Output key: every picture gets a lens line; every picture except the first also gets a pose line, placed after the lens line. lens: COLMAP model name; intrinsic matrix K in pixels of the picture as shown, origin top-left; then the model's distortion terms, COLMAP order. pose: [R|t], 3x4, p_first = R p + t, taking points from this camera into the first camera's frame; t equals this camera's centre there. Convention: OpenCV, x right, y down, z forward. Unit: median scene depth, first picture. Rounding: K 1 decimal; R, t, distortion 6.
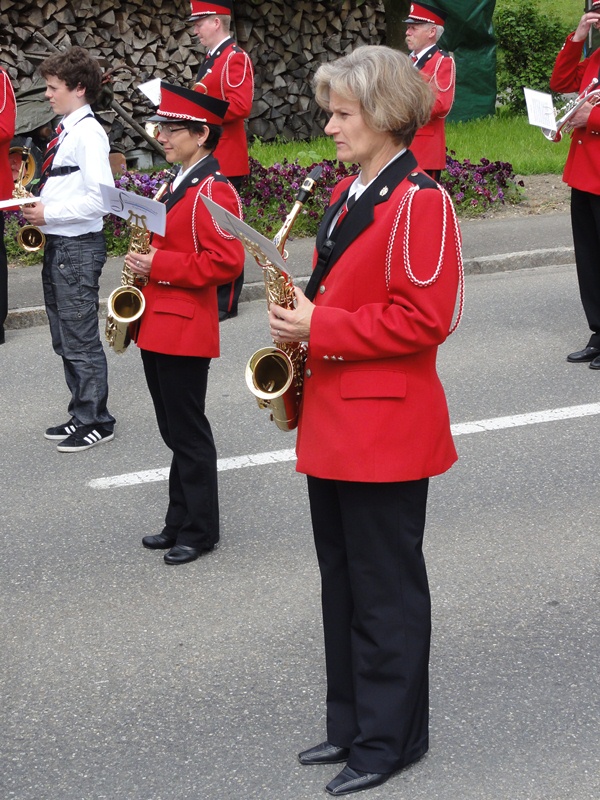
lens RADIAL K [[1651.6, 0, 303.2], [0, 1651.6, 400.8], [0, 0, 1]] dist [-0.094694, 0.000000]
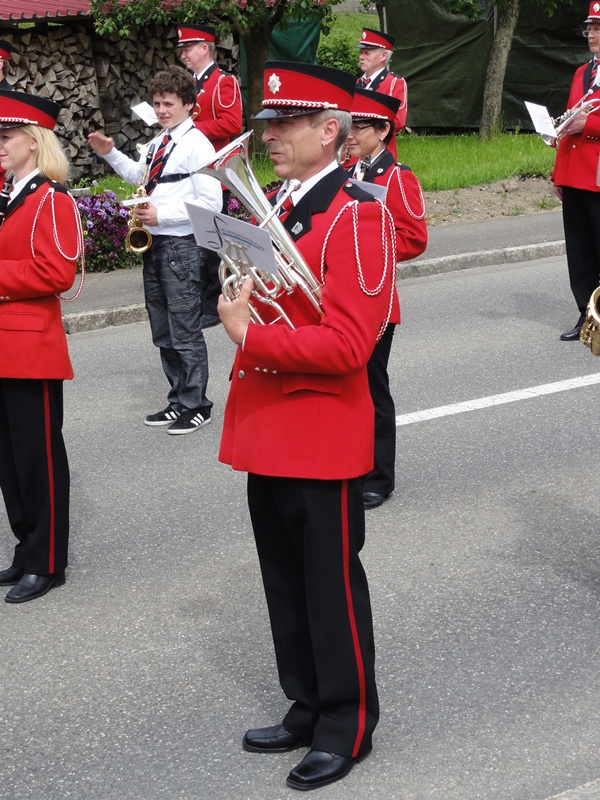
lens RADIAL K [[1651.6, 0, 282.7], [0, 1651.6, 452.5], [0, 0, 1]] dist [-0.094694, 0.000000]
pose [[0.978721, -0.057012, 0.197114, -0.230181], [0.057054, 0.998356, 0.005470, 0.032539], [-0.197102, 0.005892, 0.980365, -0.069406]]
